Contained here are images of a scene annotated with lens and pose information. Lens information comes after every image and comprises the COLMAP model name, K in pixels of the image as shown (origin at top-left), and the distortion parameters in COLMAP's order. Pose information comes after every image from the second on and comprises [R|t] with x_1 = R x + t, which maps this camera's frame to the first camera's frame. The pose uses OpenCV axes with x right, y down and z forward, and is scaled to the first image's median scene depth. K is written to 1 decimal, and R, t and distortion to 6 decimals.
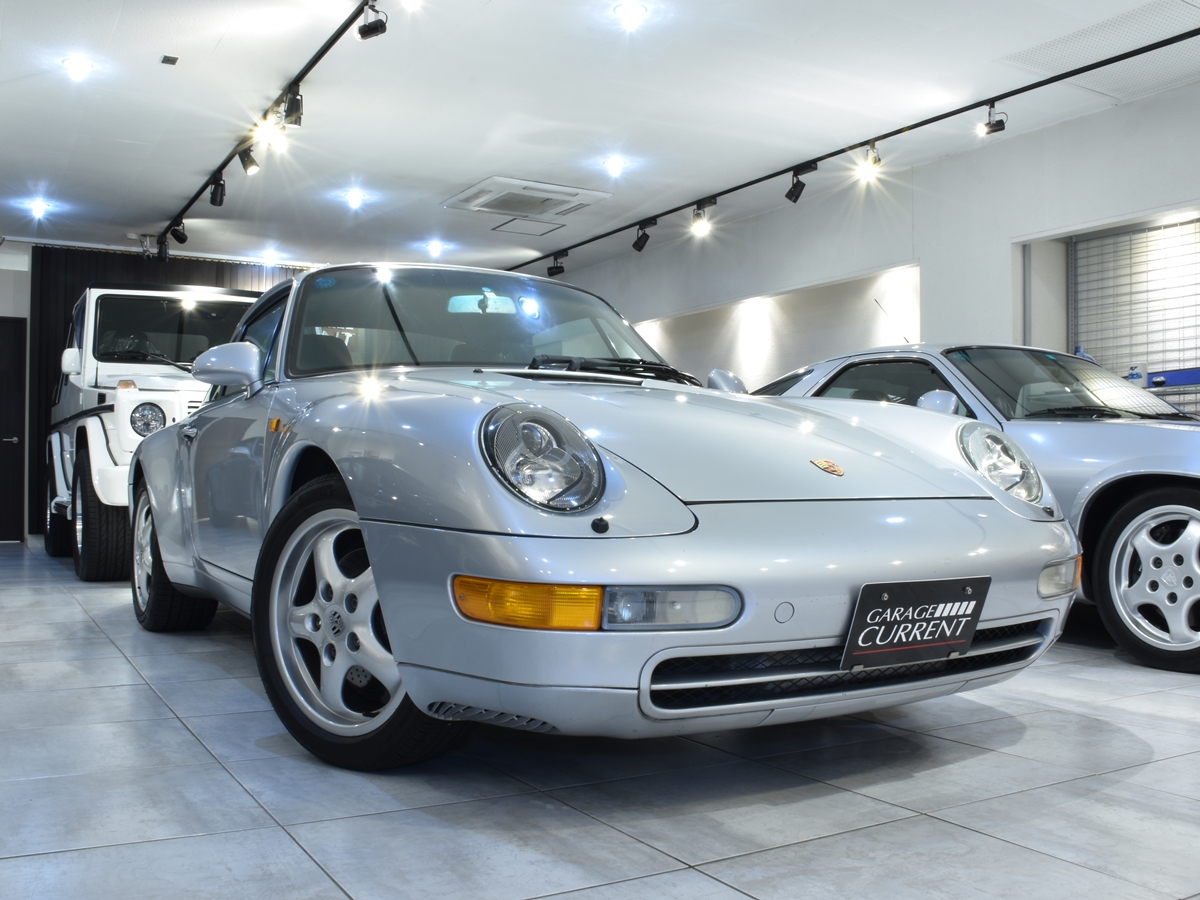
lens RADIAL K [[1145.6, 0, 575.4], [0, 1145.6, 451.3], [0, 0, 1]] dist [-0.112355, 0.021393]
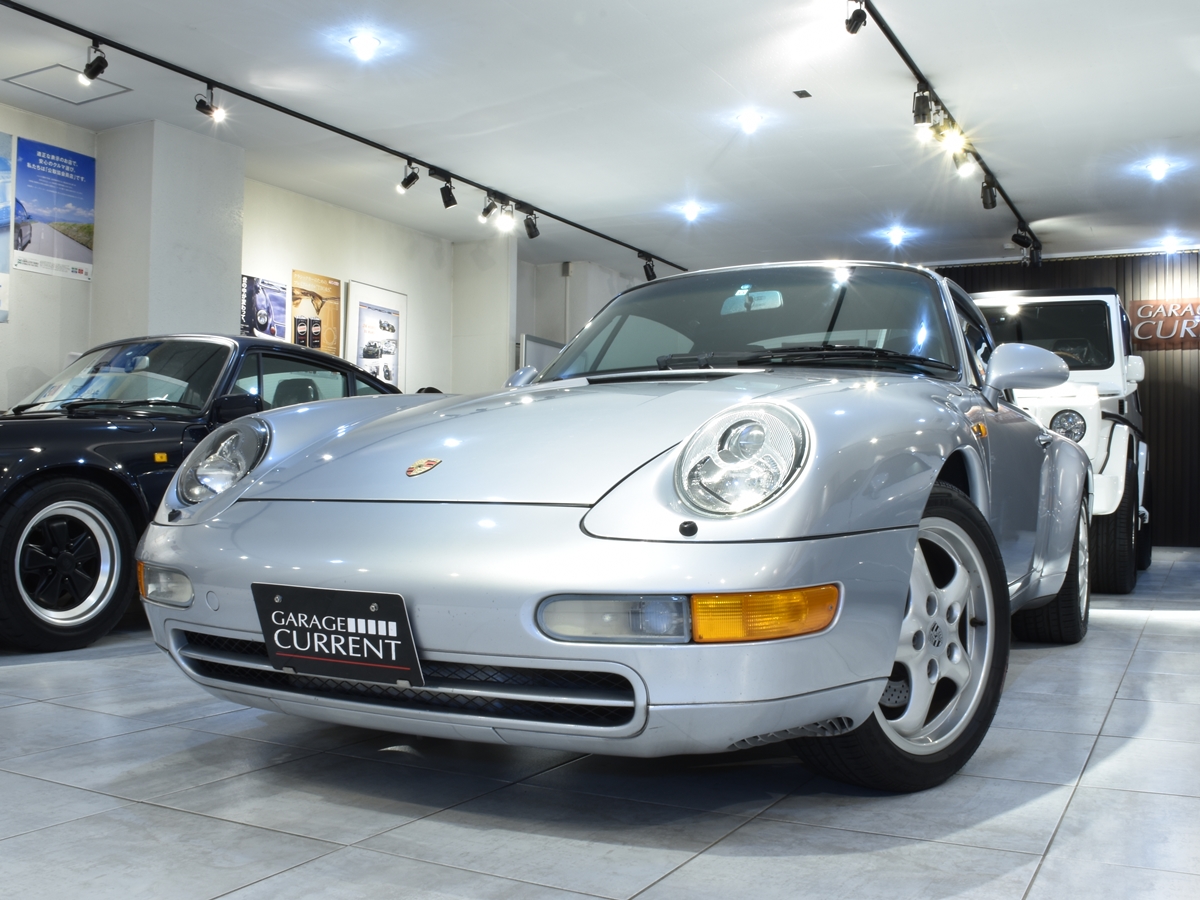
lens RADIAL K [[1145.6, 0, 575.4], [0, 1145.6, 451.3], [0, 0, 1]] dist [-0.112355, 0.021393]
pose [[0.536074, -0.021136, -0.843907, 1.199051], [0.012600, 0.999775, -0.017036, 0.019576], [0.844077, -0.001500, 0.536220, 0.668142]]
